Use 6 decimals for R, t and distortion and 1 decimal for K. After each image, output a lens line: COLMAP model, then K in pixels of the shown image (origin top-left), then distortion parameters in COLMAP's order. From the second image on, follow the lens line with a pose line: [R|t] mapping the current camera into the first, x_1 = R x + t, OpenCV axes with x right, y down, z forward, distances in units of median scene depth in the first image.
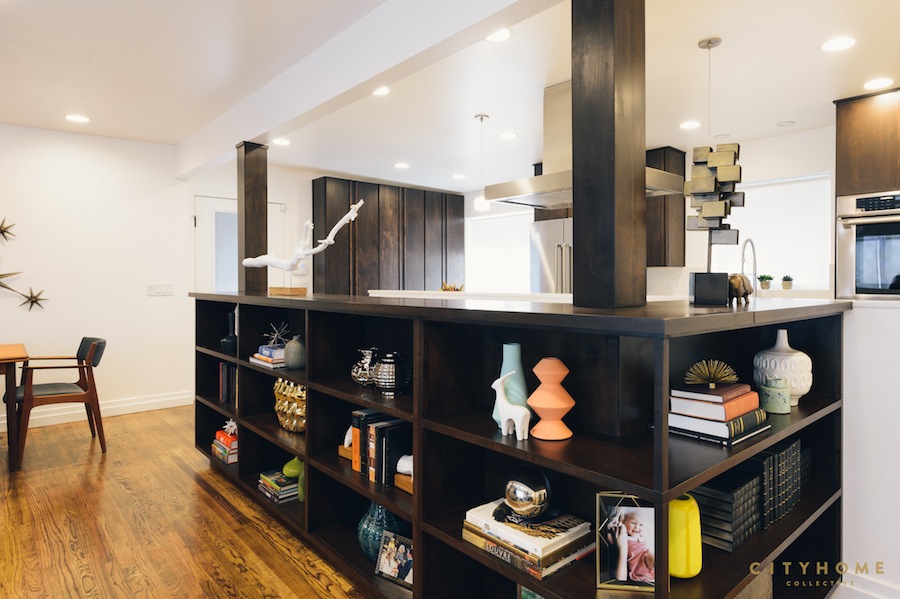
lens RADIAL K [[531.2, 0, 449.9], [0, 531.2, 293.1], [0, 0, 1]] dist [0.004699, 0.000710]
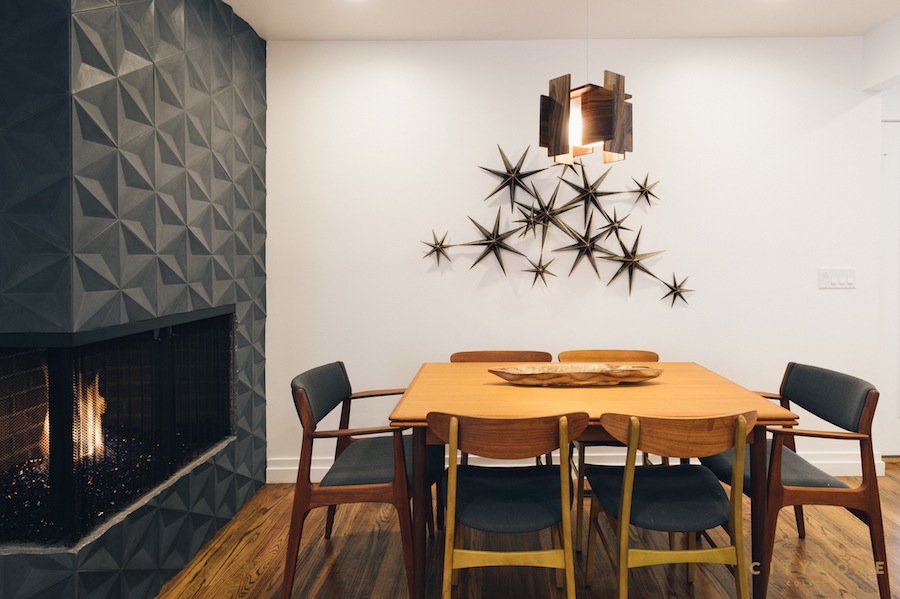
lens RADIAL K [[531.2, 0, 449.7], [0, 531.2, 296.5], [0, 0, 1]] dist [0.004699, 0.000710]
pose [[0.702536, 0.049432, -0.709930, -0.498070], [-0.021862, 0.998613, 0.047898, -0.006713], [0.711313, -0.018130, 0.702642, 0.306690]]
